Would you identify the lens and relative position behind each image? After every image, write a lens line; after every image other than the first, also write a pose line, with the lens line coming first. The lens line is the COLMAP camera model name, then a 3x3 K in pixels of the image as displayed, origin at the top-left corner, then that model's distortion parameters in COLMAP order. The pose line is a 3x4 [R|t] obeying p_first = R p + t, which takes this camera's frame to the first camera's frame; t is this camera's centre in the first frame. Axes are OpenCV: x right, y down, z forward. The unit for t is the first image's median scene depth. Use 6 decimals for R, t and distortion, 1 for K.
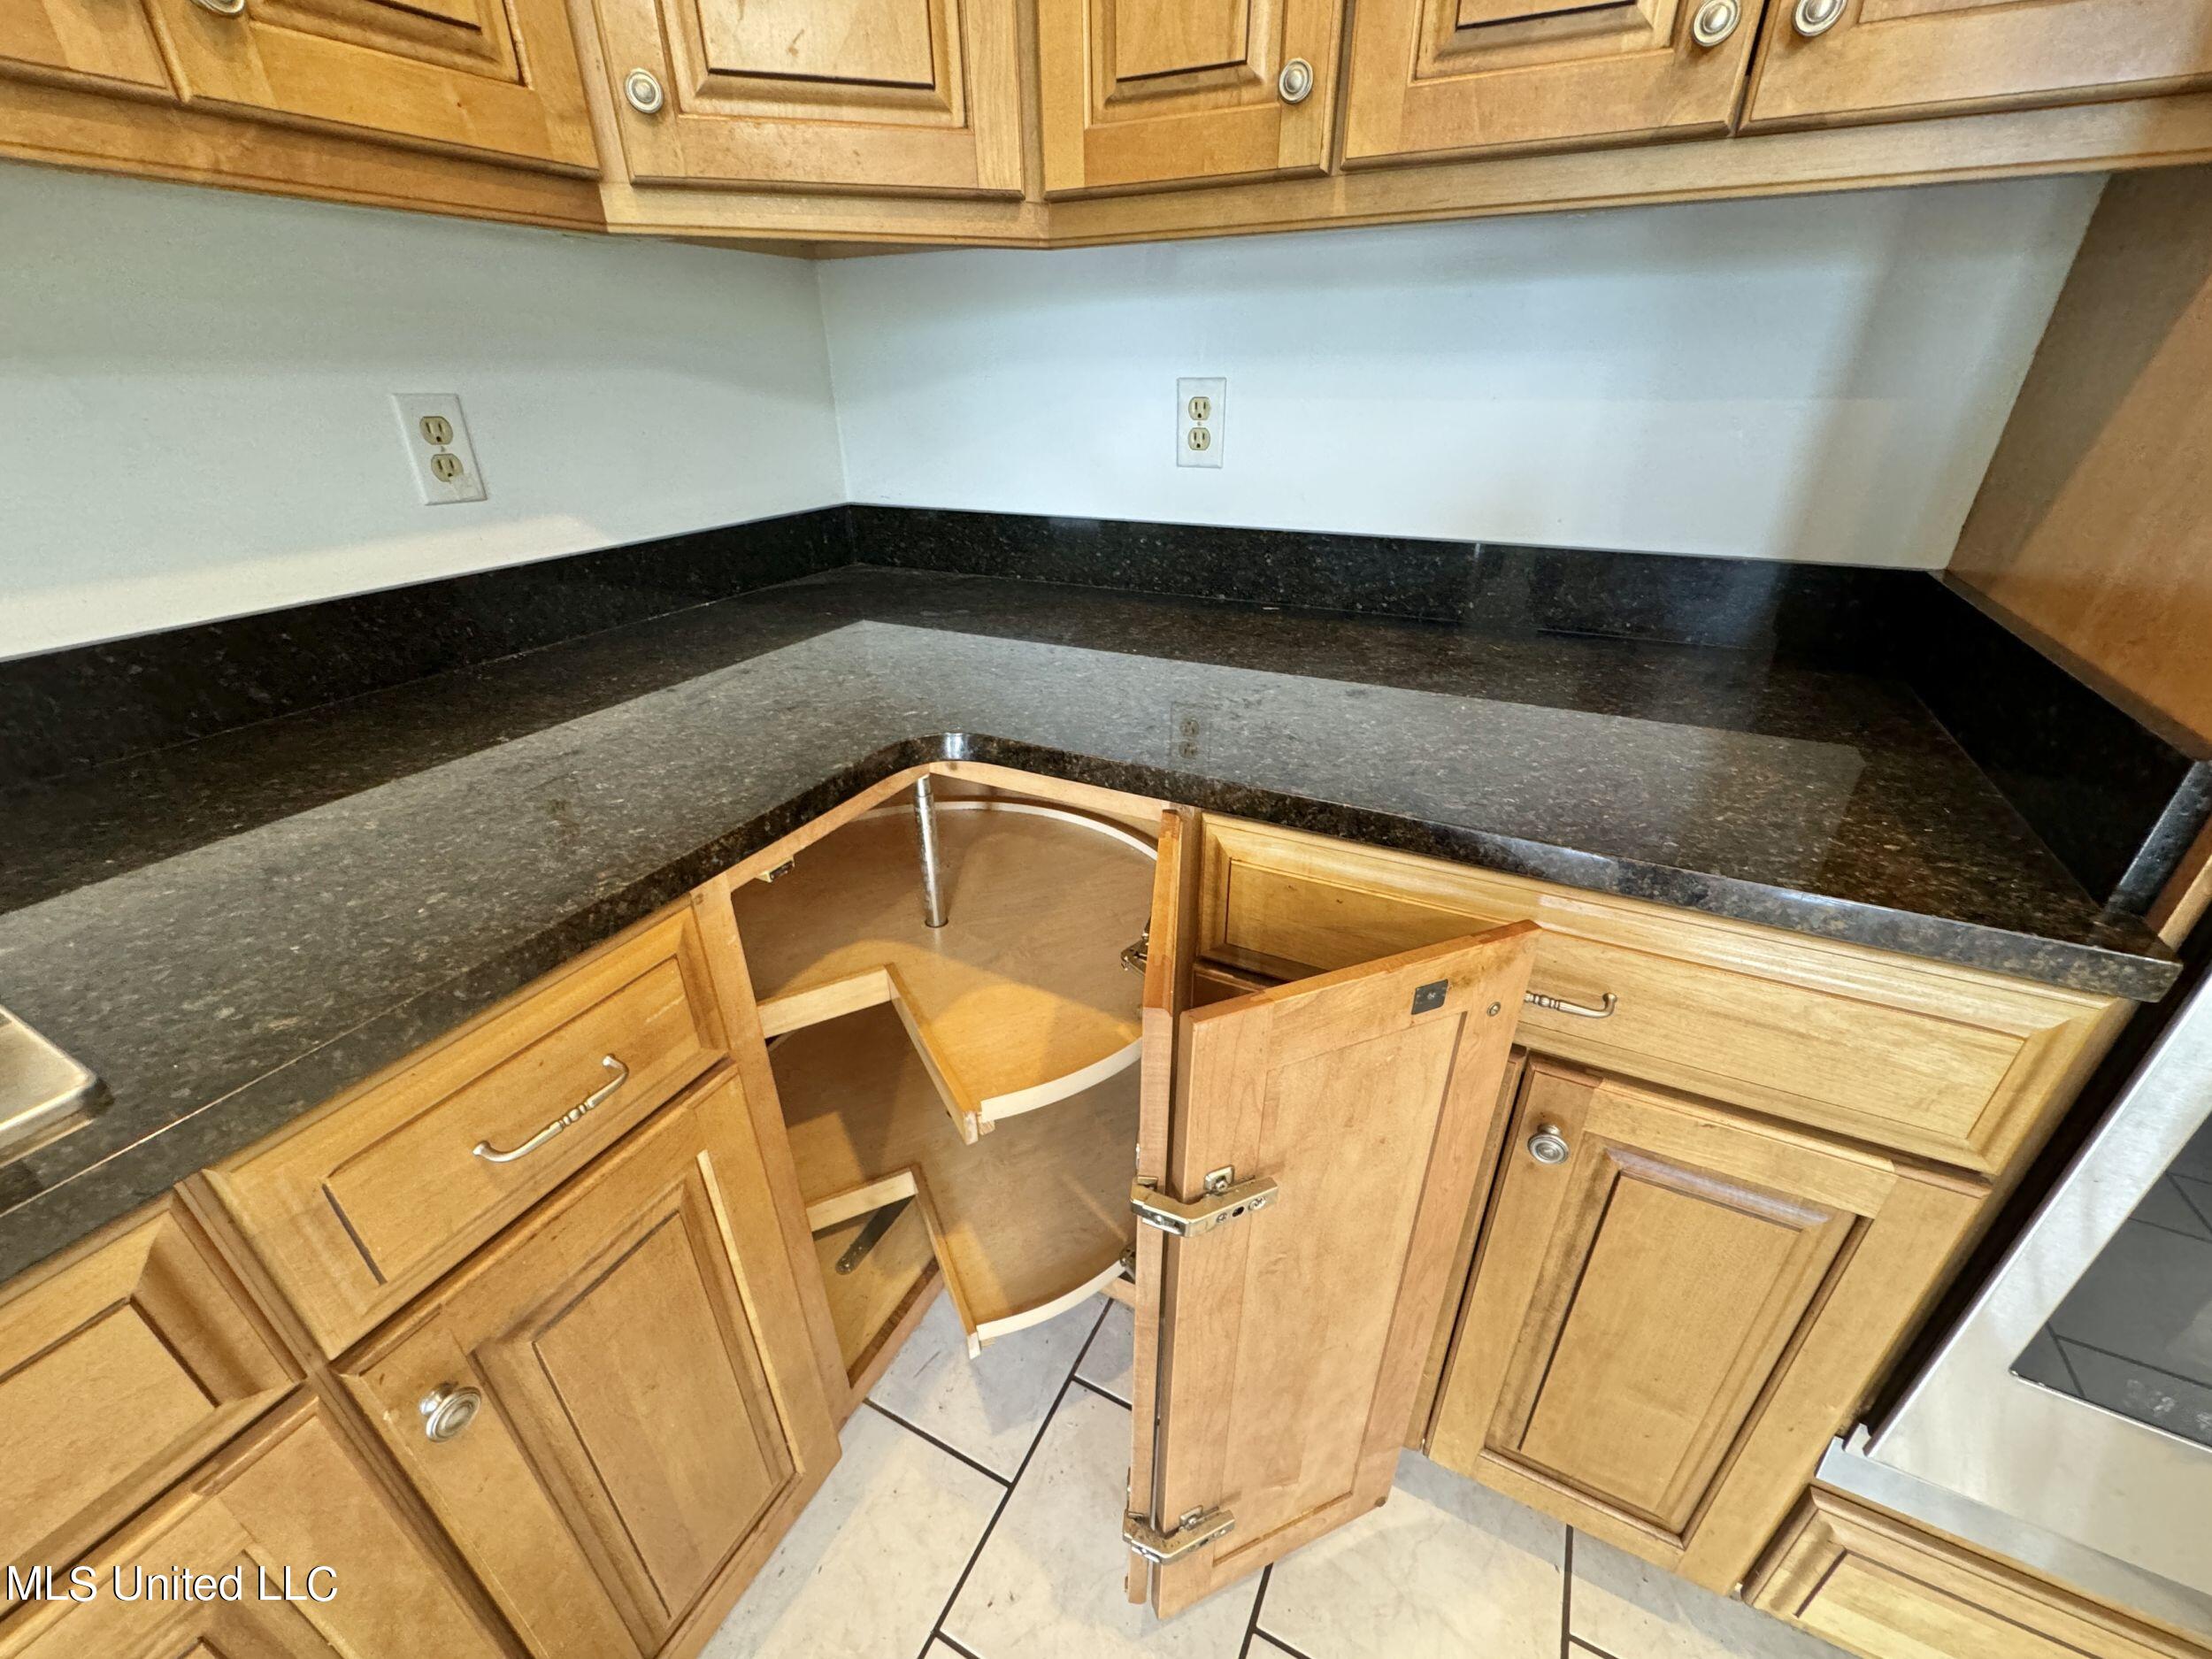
lens RADIAL K [[885.6, 0, 1107.4], [0, 885.6, 836.9], [0, 0, 1]] dist [-0.001813, 0.000593]
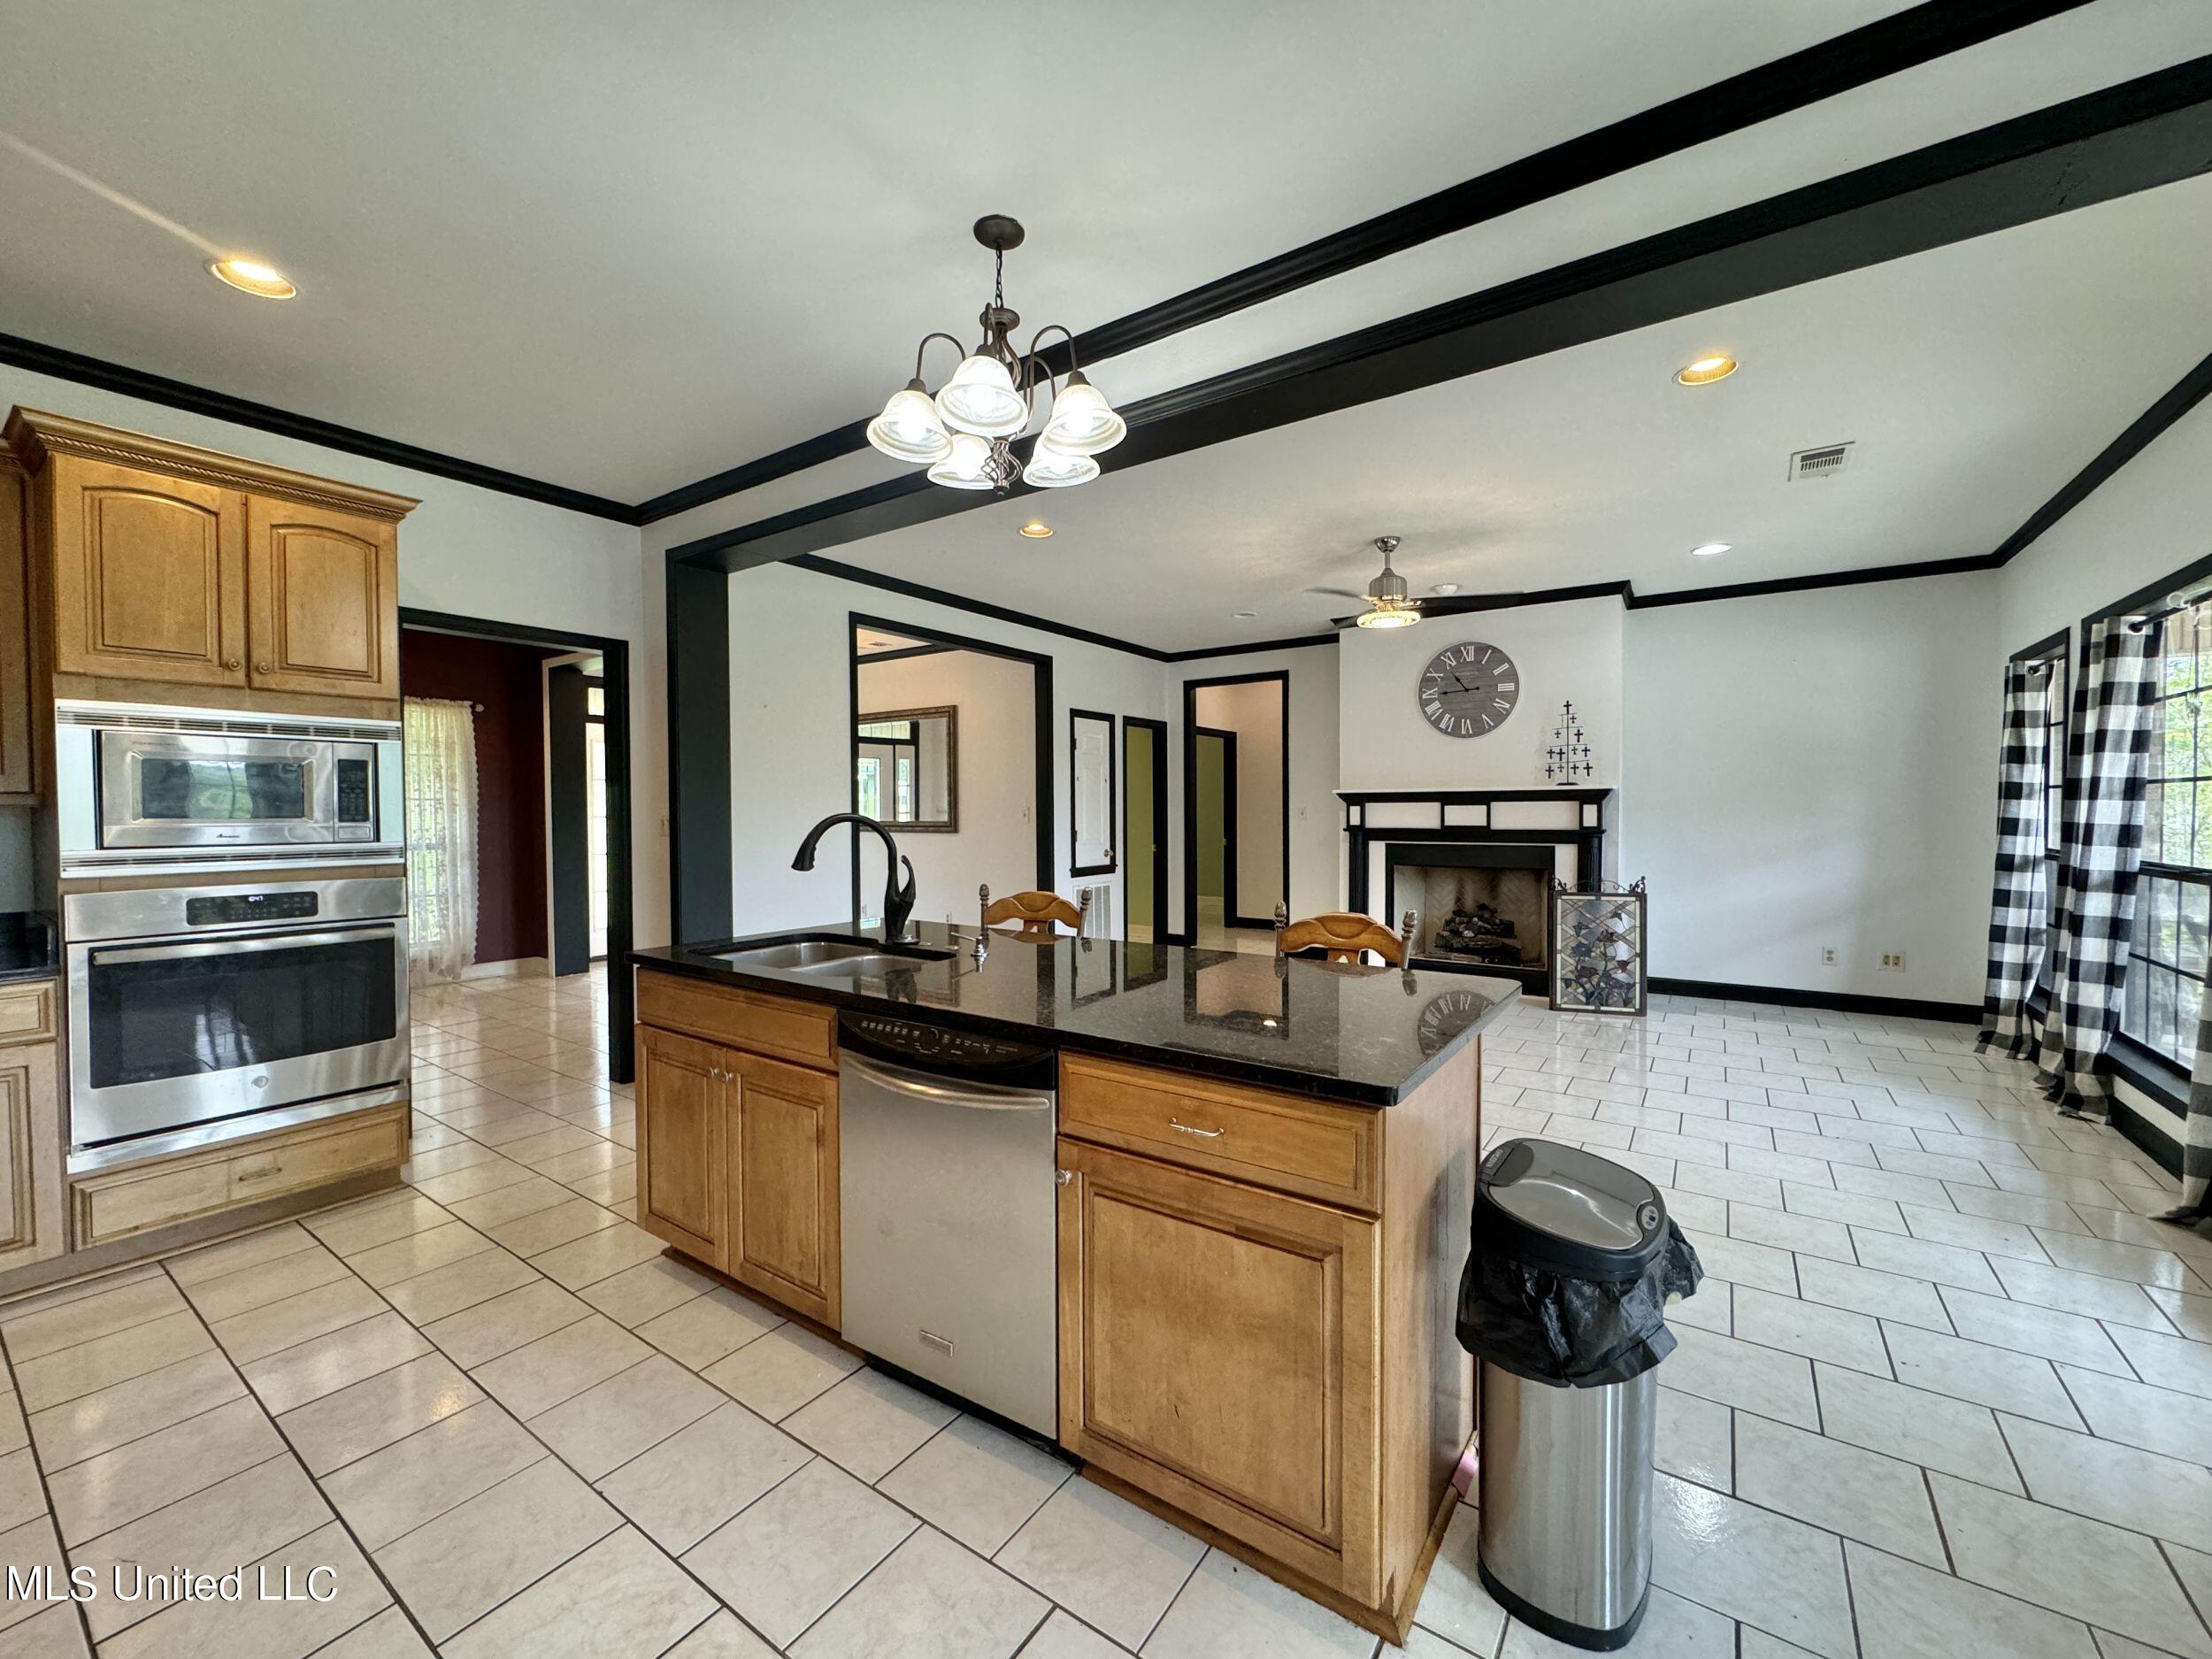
lens RADIAL K [[885.6, 0, 1121.1], [0, 885.6, 826.6], [0, 0, 1]] dist [-0.001813, 0.000593]
pose [[0.127439, -0.014654, 0.991738, -1.553512], [0.471967, 0.880328, -0.047641, 1.378950], [-0.872357, 0.474139, 0.119105, -2.768006]]
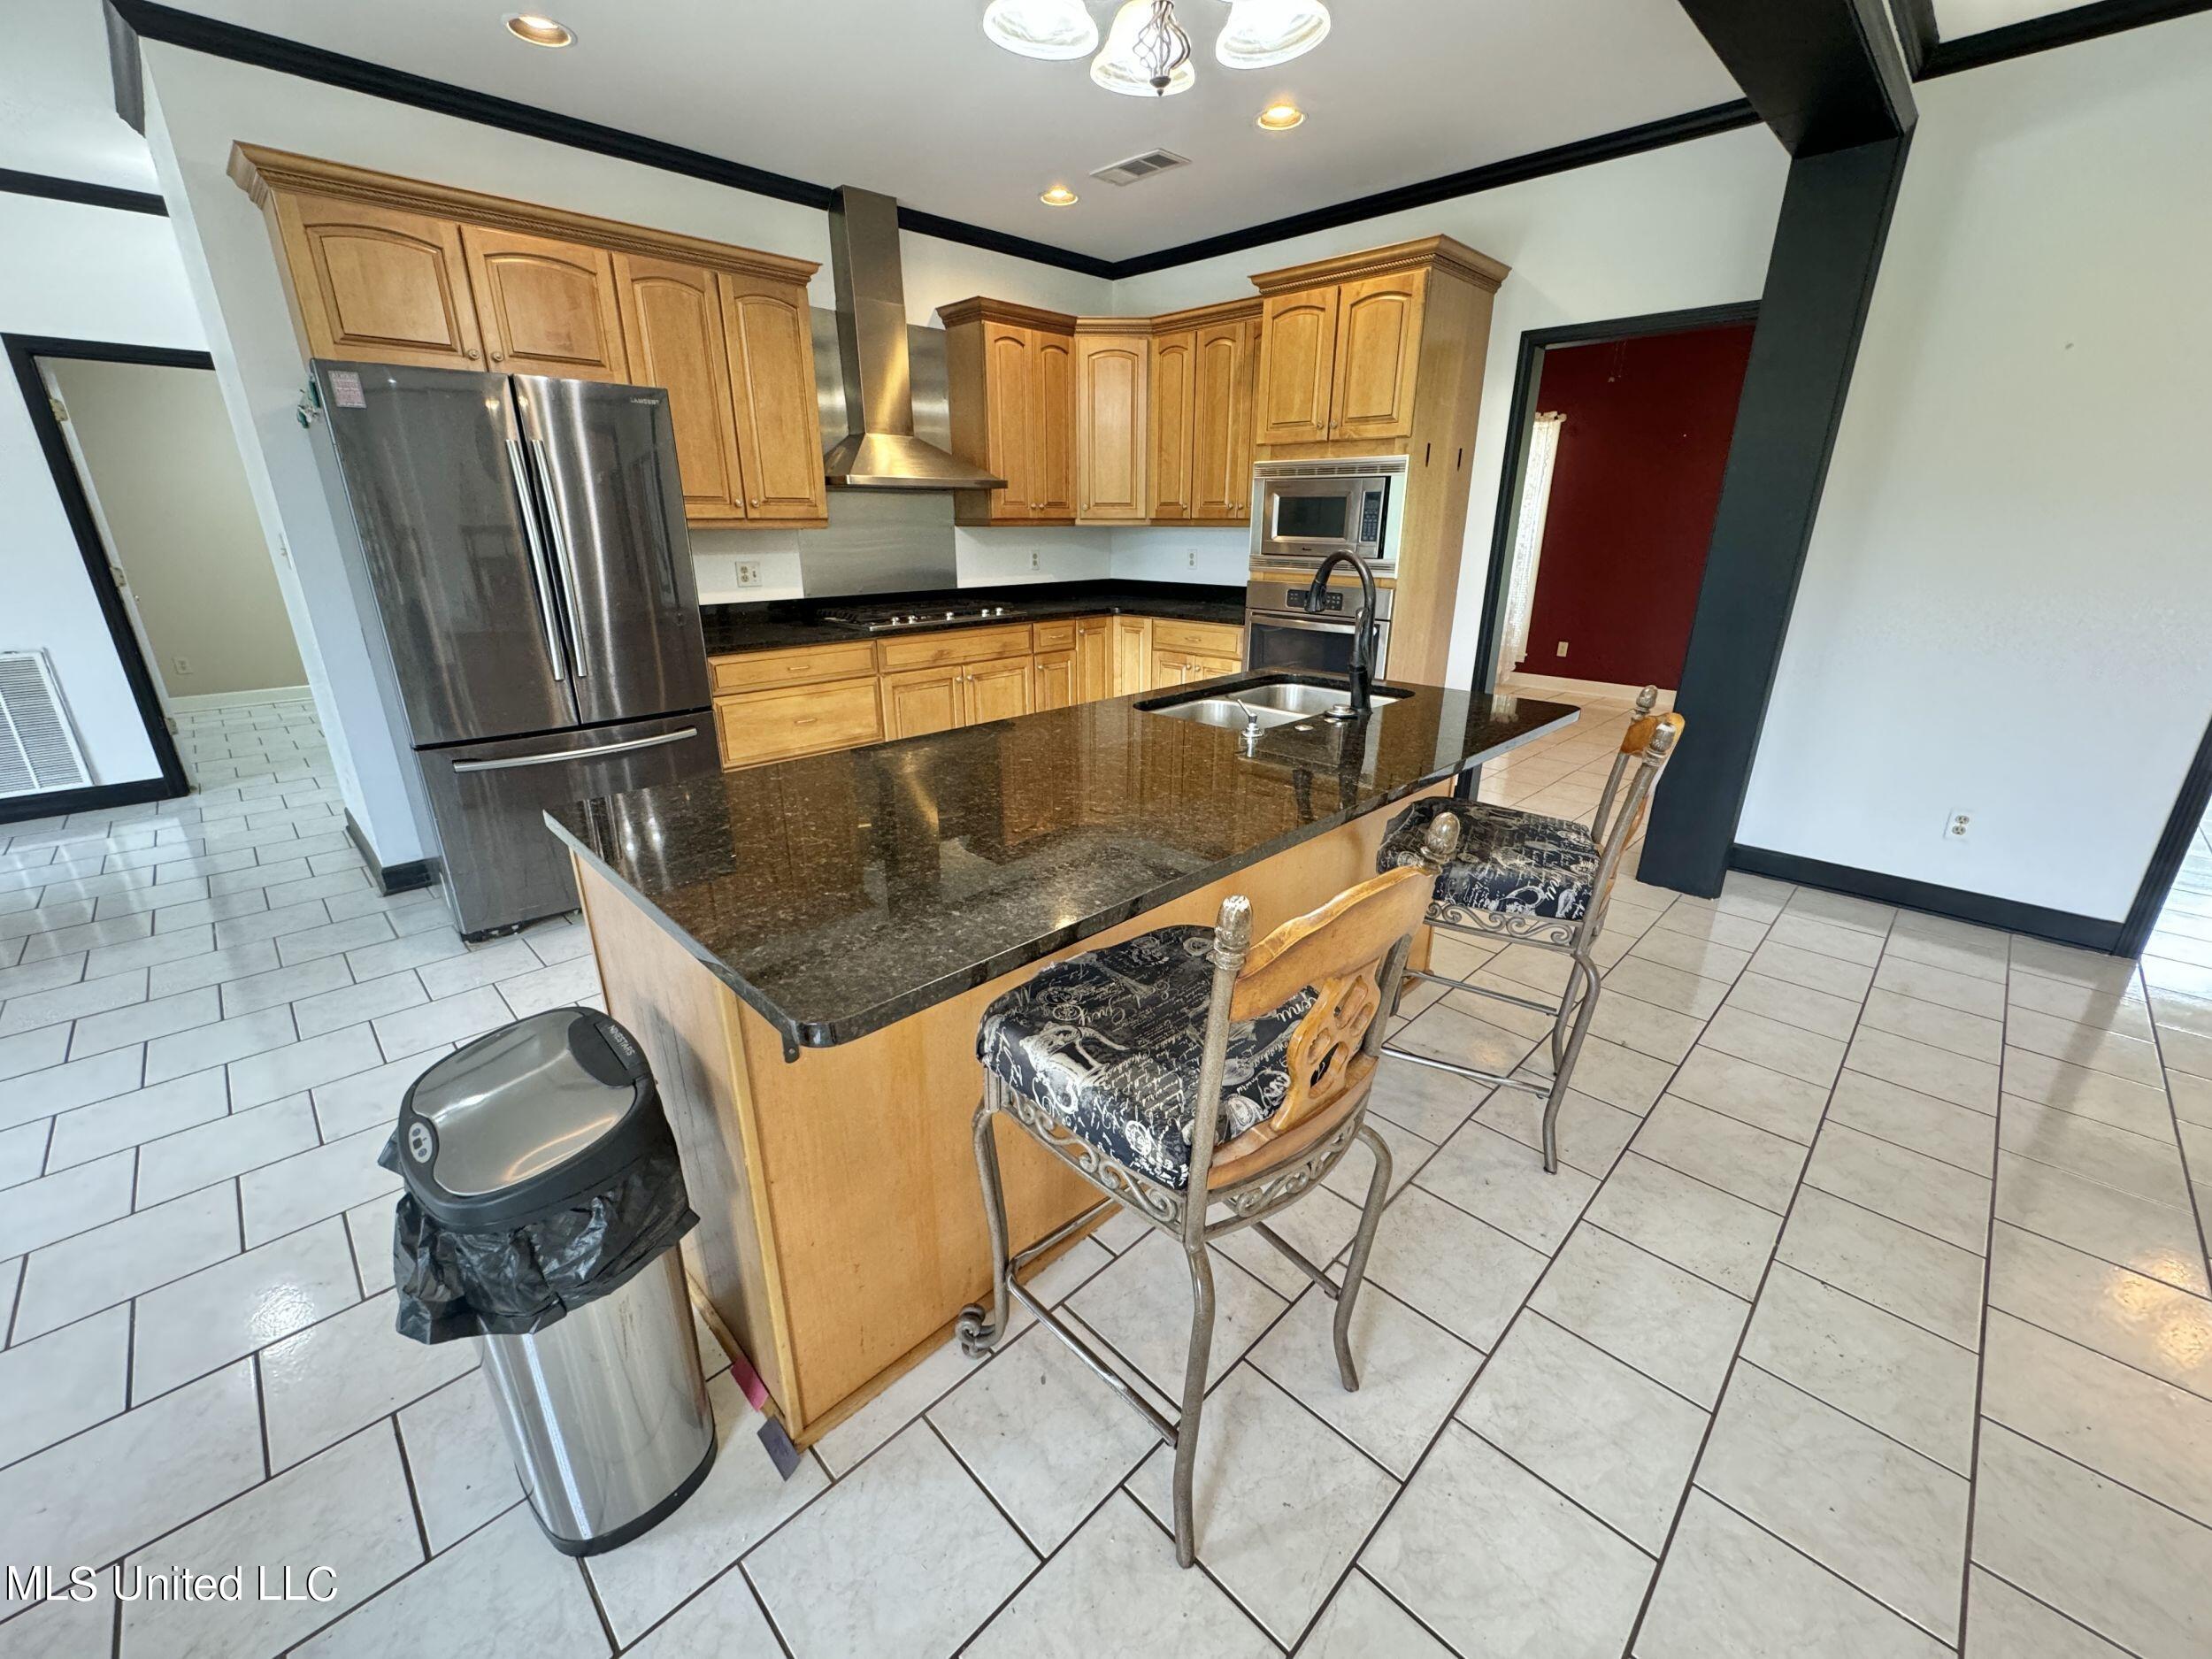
lens RADIAL K [[885.6, 0, 1108.6], [0, 885.6, 829.0], [0, 0, 1]] dist [-0.001813, 0.000593]
pose [[0.952738, 0.106799, -0.284401, 1.501068], [-0.149350, 0.979887, -0.132349, 1.988587], [0.264546, 0.168569, 0.949526, -4.085116]]
